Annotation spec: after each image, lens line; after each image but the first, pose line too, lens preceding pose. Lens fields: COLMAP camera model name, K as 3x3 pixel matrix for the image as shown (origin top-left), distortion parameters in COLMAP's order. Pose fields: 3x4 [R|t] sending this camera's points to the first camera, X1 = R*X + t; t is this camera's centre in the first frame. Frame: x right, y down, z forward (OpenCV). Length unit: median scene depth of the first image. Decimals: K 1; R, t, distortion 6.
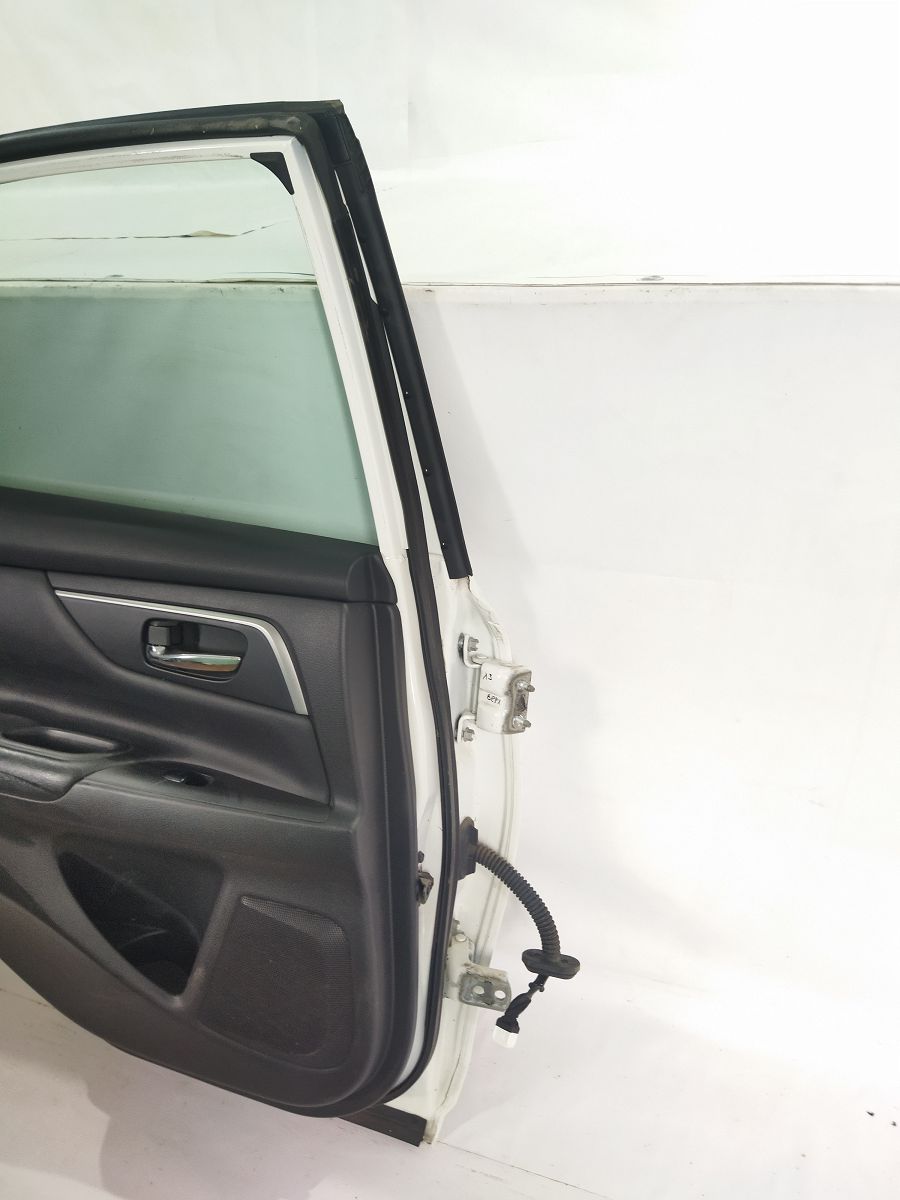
lens RADIAL K [[907.8, 0, 450.0], [0, 907.8, 600.0], [0, 0, 1]] dist [-0.000977, -0.008139]
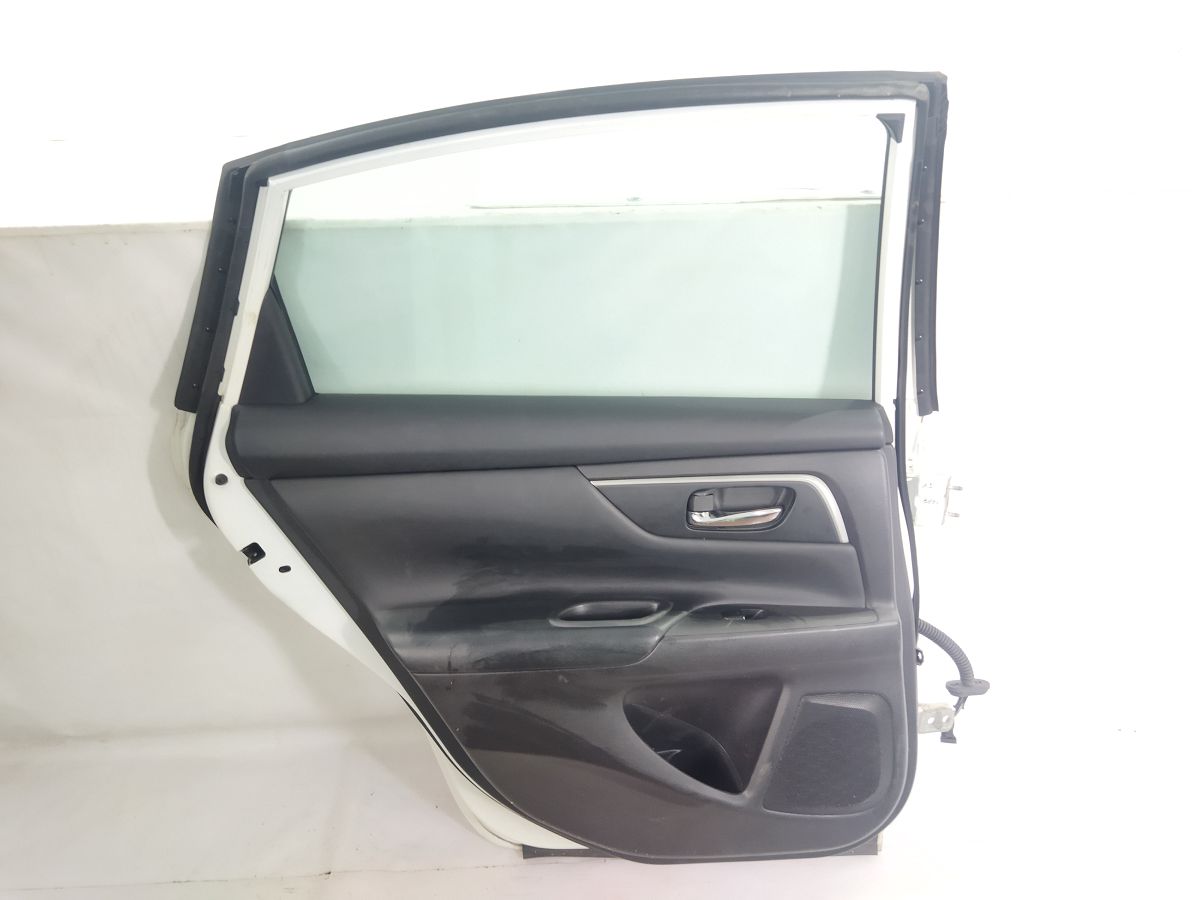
lens RADIAL K [[907.8, 0, 590.9], [0, 907.8, 444.8], [0, 0, 1]] dist [-0.000977, -0.008139]
pose [[0.923076, -0.171850, 0.344091, -0.845671], [0.149105, 0.984558, 0.091725, -0.164356], [-0.354540, -0.033364, 0.934445, -0.041878]]
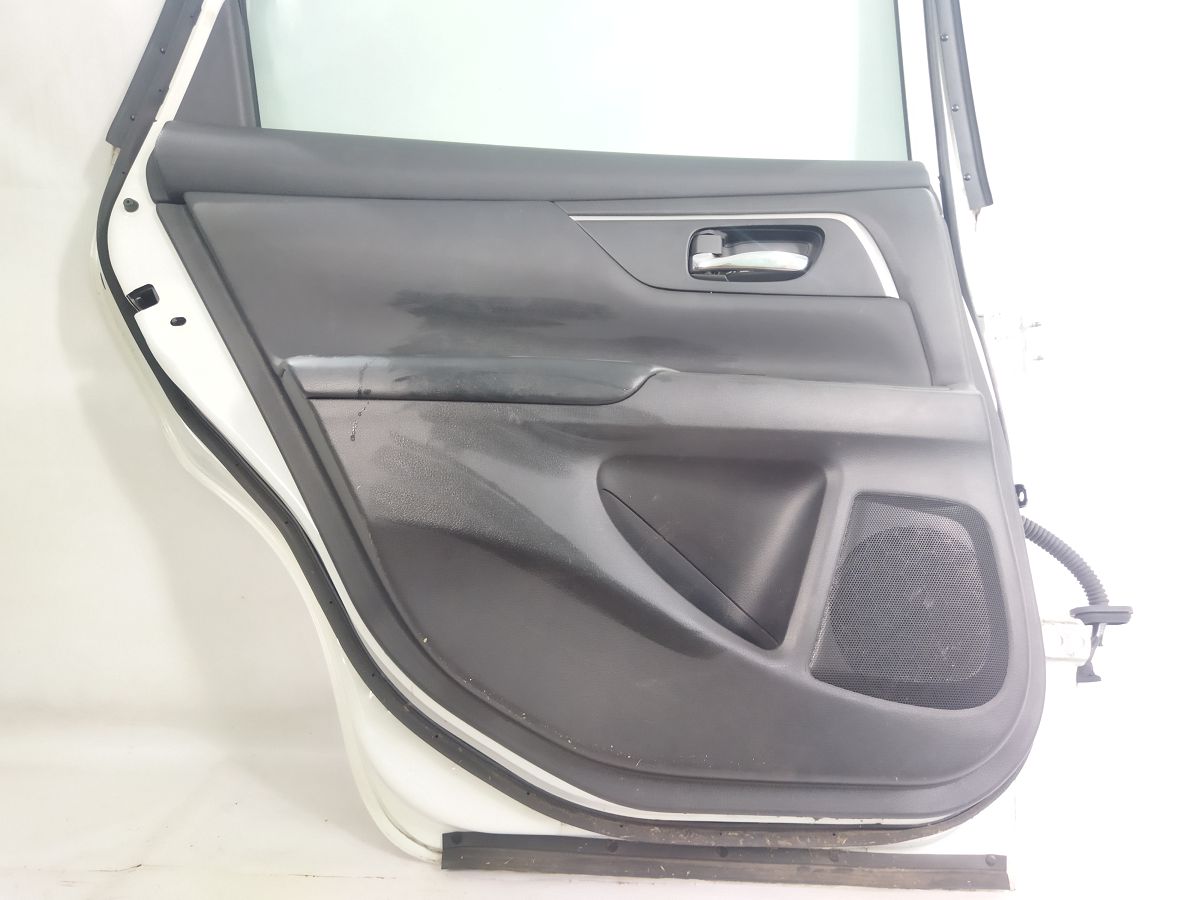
lens RADIAL K [[934.3, 0, 596.9], [0, 934.3, 453.6], [0, 0, 1]] dist [0.069081, -0.200195]
pose [[0.940408, 0.034038, 0.338341, -0.751336], [0.106673, 0.915224, -0.388569, 0.600163], [-0.322884, 0.401505, 0.857053, 0.290432]]
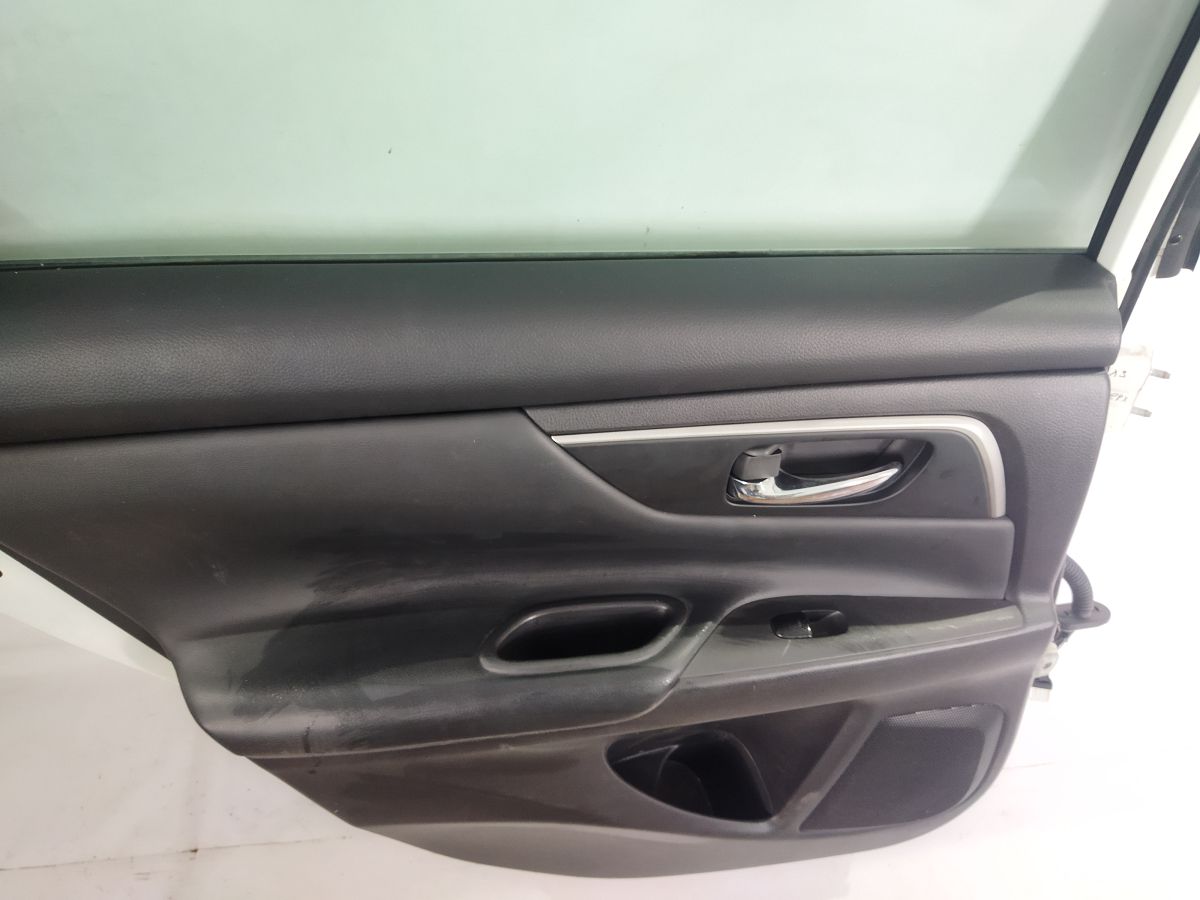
lens RADIAL K [[907.8, 0, 590.9], [0, 907.8, 444.8], [0, 0, 1]] dist [-0.000977, -0.008139]
pose [[0.897874, -0.310023, 0.312582, -0.619114], [0.133368, 0.868184, 0.477986, -0.288207], [-0.419566, -0.387483, 0.820867, 0.537516]]
